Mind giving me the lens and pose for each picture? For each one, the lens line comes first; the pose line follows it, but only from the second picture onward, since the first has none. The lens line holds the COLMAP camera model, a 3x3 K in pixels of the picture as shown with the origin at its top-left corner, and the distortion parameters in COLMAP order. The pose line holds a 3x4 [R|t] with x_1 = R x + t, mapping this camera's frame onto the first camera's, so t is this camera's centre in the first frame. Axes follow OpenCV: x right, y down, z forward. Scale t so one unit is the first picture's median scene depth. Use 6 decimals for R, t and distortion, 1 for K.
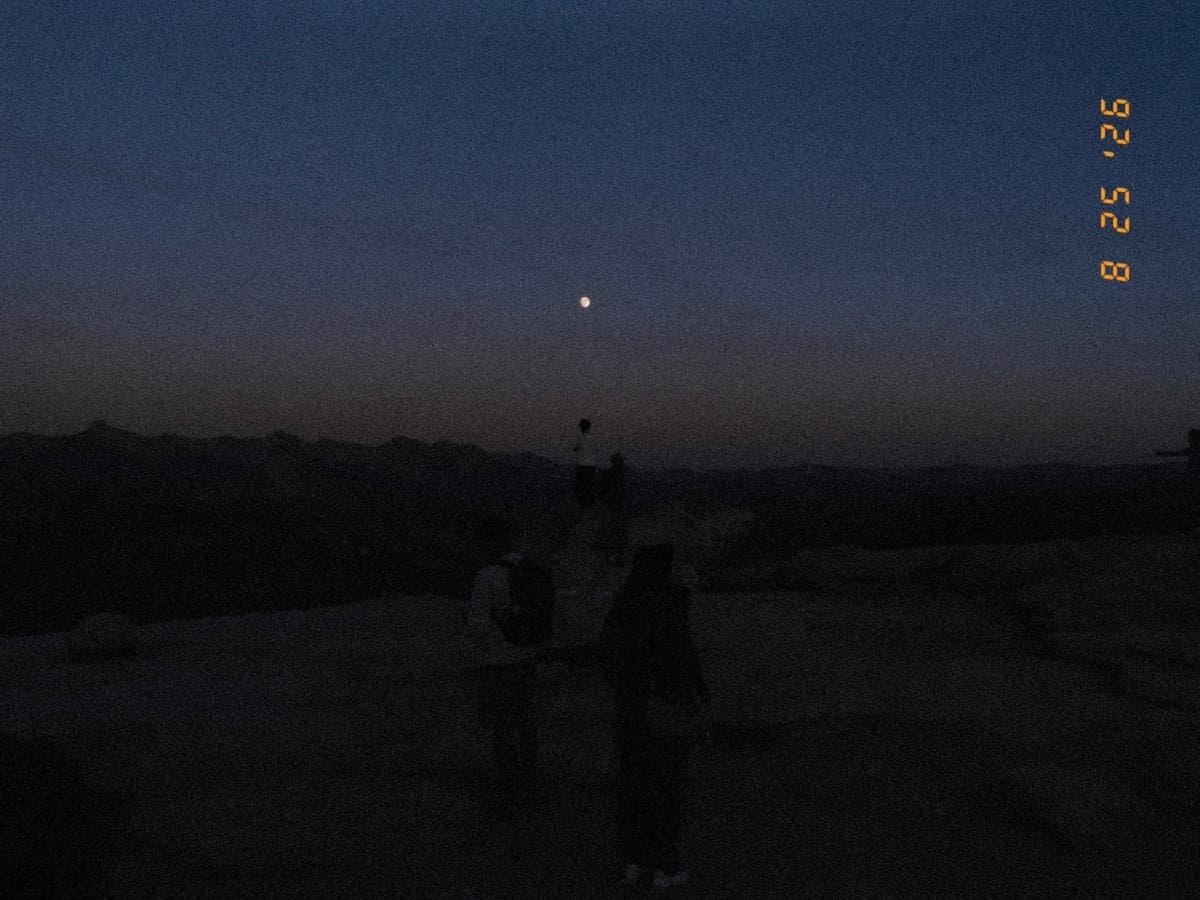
lens RADIAL K [[1101.5, 0, 601.3], [0, 1101.5, 449.6], [0, 0, 1]] dist [-0.001567, 0.000000]
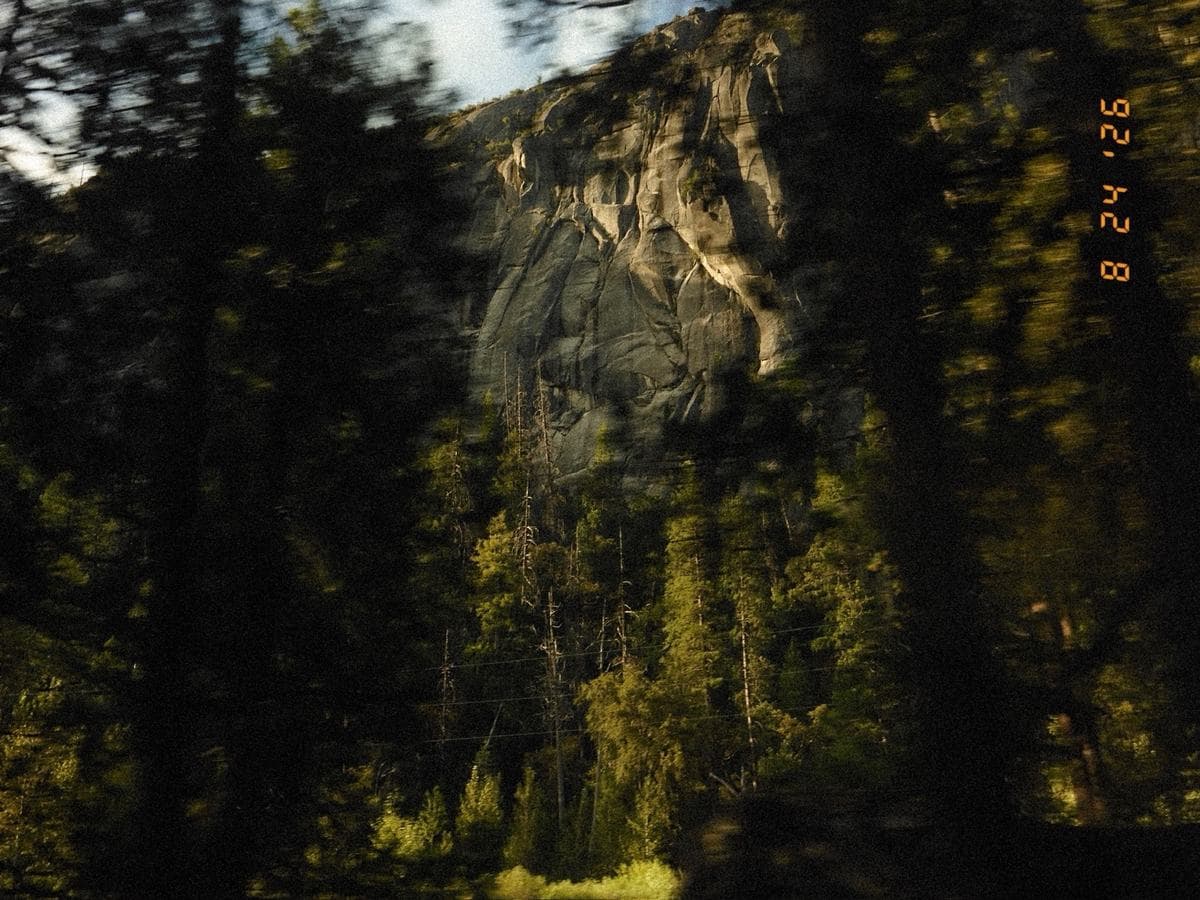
lens RADIAL K [[1101.5, 0, 601.1], [0, 1101.5, 450.0], [0, 0, 1]] dist [-0.001567, 0.000000]
pose [[1.000000, -0.000039, -0.000141, -0.150590], [0.000039, 1.000000, 0.000420, 0.032627], [0.000141, -0.000420, 1.000000, 0.000046]]
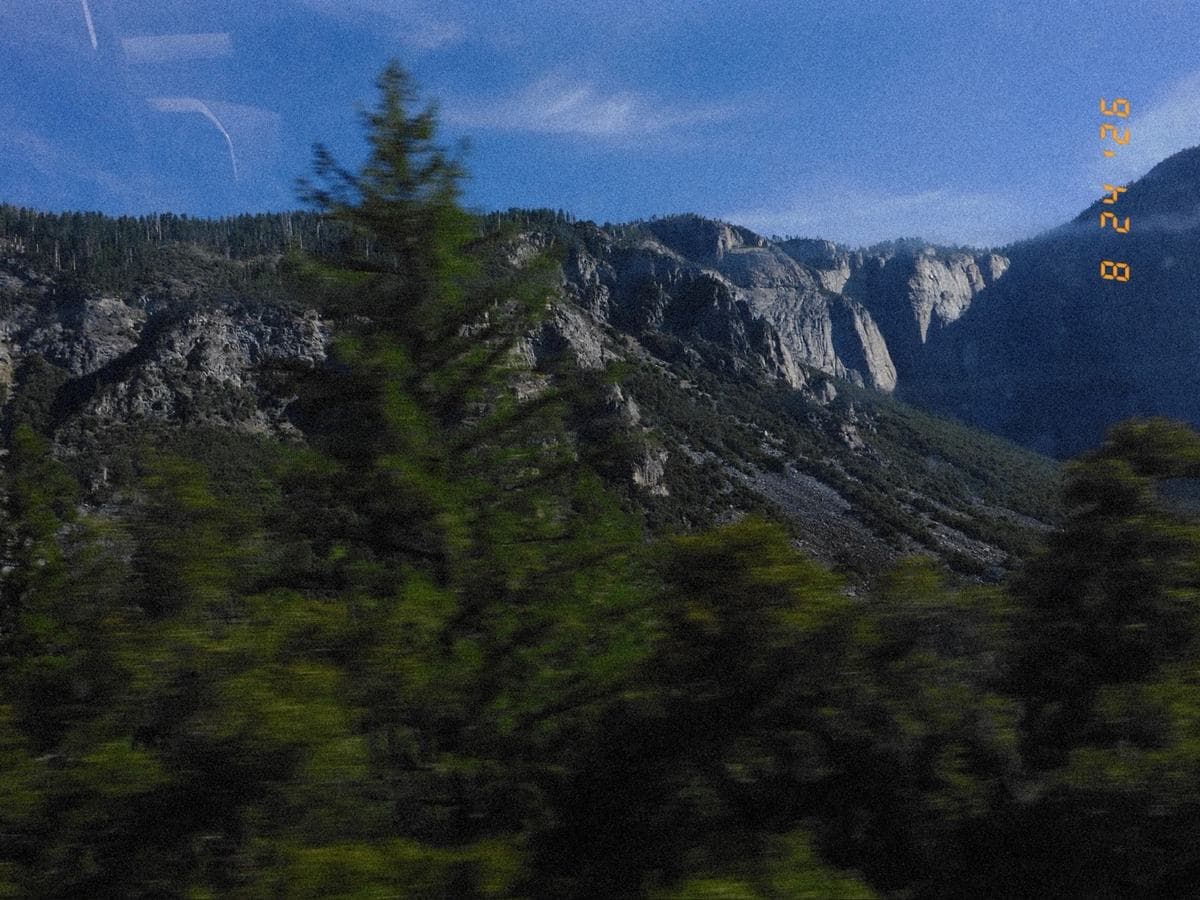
lens RADIAL K [[1101.5, 0, 601.8], [0, 1101.5, 452.0], [0, 0, 1]] dist [-0.001567, 0.000000]
pose [[1.000000, -0.000167, 0.000528, 0.078551], [0.000166, 0.999998, 0.002056, -0.000360], [-0.000528, -0.002056, 0.999998, 0.000170]]
